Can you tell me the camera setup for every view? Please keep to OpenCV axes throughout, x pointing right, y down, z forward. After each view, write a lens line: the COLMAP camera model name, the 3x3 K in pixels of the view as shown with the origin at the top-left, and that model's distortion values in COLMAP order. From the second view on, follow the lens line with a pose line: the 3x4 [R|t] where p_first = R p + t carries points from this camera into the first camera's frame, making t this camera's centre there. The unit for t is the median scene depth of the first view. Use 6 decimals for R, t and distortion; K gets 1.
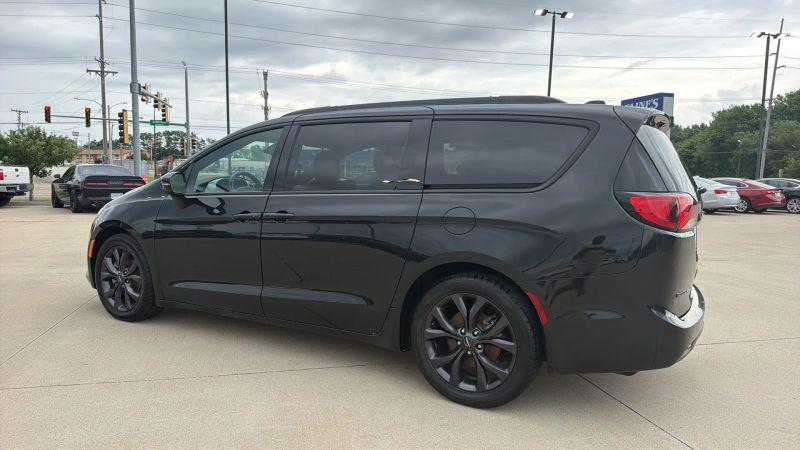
lens RADIAL K [[554.3, 0, 400.0], [0, 554.3, 225.0], [0, 0, 1]] dist [0.067208, -0.073929]
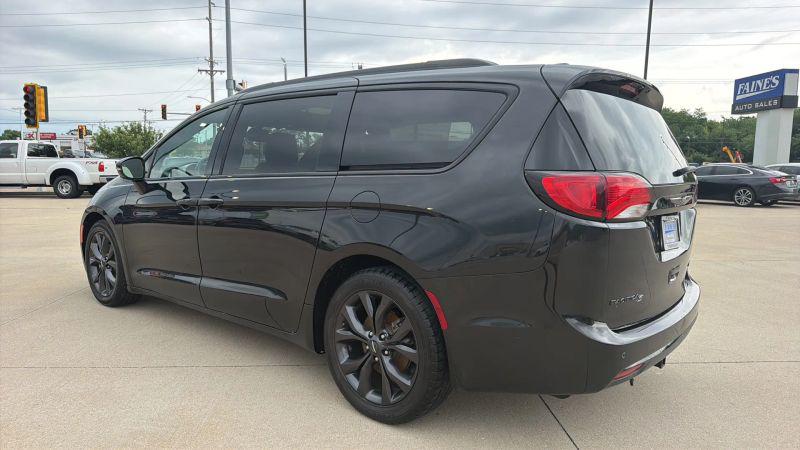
lens RADIAL K [[554.3, 0, 400.0], [0, 554.3, 225.0], [0, 0, 1]] dist [0.067208, -0.073929]
pose [[0.982351, 0.013384, -0.186566, 0.289644], [-0.010683, 0.999823, 0.015475, 0.006567], [0.186740, -0.013209, 0.982321, 0.144405]]
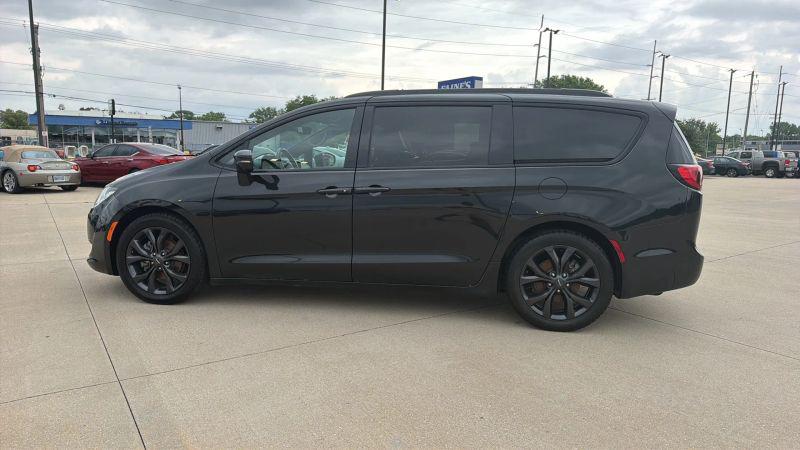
lens RADIAL K [[554.3, 0, 400.0], [0, 554.3, 225.0], [0, 0, 1]] dist [0.067208, -0.073929]
pose [[0.930771, -0.051154, 0.362006, -0.614486], [0.033370, 0.997917, 0.055213, -0.005698], [-0.364076, -0.039310, 0.930539, -0.054637]]
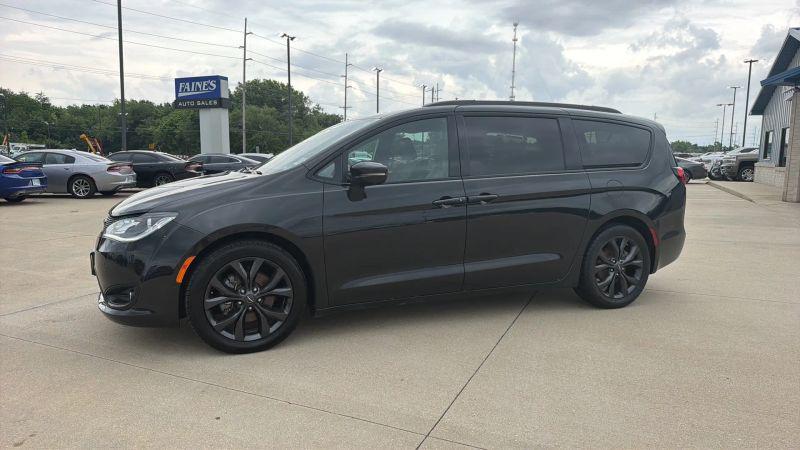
lens RADIAL K [[554.3, 0, 400.0], [0, 554.3, 225.0], [0, 0, 1]] dist [0.067208, -0.073929]
pose [[0.599847, -0.112170, 0.792213, -1.310832], [0.077681, 0.993611, 0.081867, -0.072136], [-0.796335, 0.012432, 0.604728, 0.491030]]
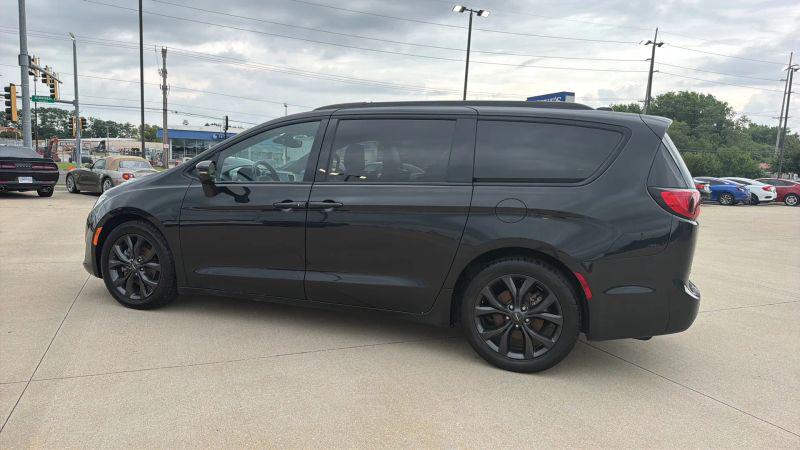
lens RADIAL K [[553.8, 0, 395.2], [0, 553.8, 225.7], [0, 0, 1]] dist [0.062098, -0.070514]
pose [[0.984154, 0.000441, 0.177314, -0.295875], [-0.004732, 0.999706, 0.023781, -0.002784], [-0.177252, -0.024244, 0.983867, -0.070053]]
